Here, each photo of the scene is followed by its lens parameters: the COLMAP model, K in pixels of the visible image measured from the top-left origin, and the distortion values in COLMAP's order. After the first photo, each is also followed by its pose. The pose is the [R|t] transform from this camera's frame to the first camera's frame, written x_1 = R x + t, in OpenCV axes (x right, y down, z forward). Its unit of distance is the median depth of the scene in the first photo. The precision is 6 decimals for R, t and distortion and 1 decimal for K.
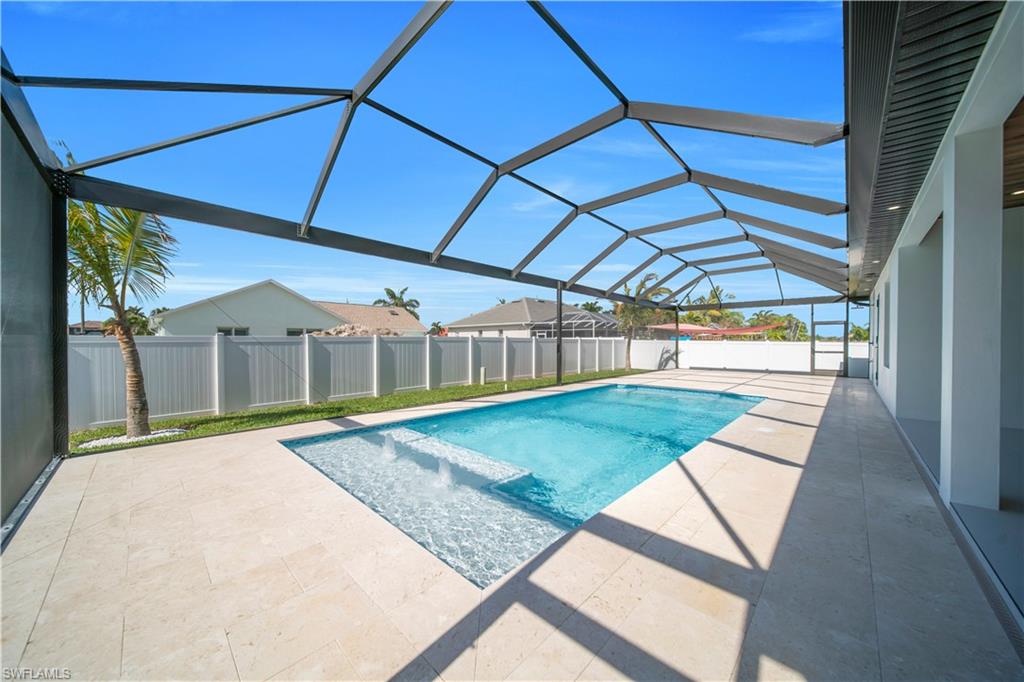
lens RADIAL K [[353.2, 0, 510.3], [0, 353.2, 346.3], [0, 0, 1]] dist [0.000974, -0.001744]
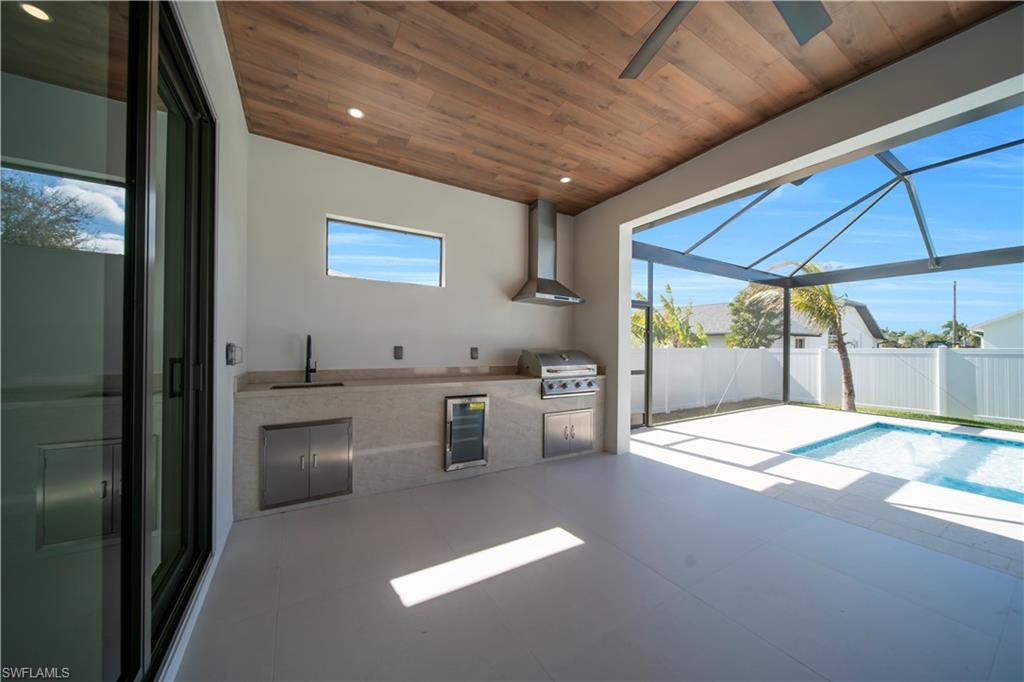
lens RADIAL K [[353.2, 0, 510.3], [0, 353.2, 346.3], [0, 0, 1]] dist [0.000974, -0.001744]
pose [[-0.266475, -0.007163, -0.963815, 0.936813], [-0.019377, 0.999810, -0.002073, -0.008094], [0.963647, 0.018123, -0.266563, -0.069464]]
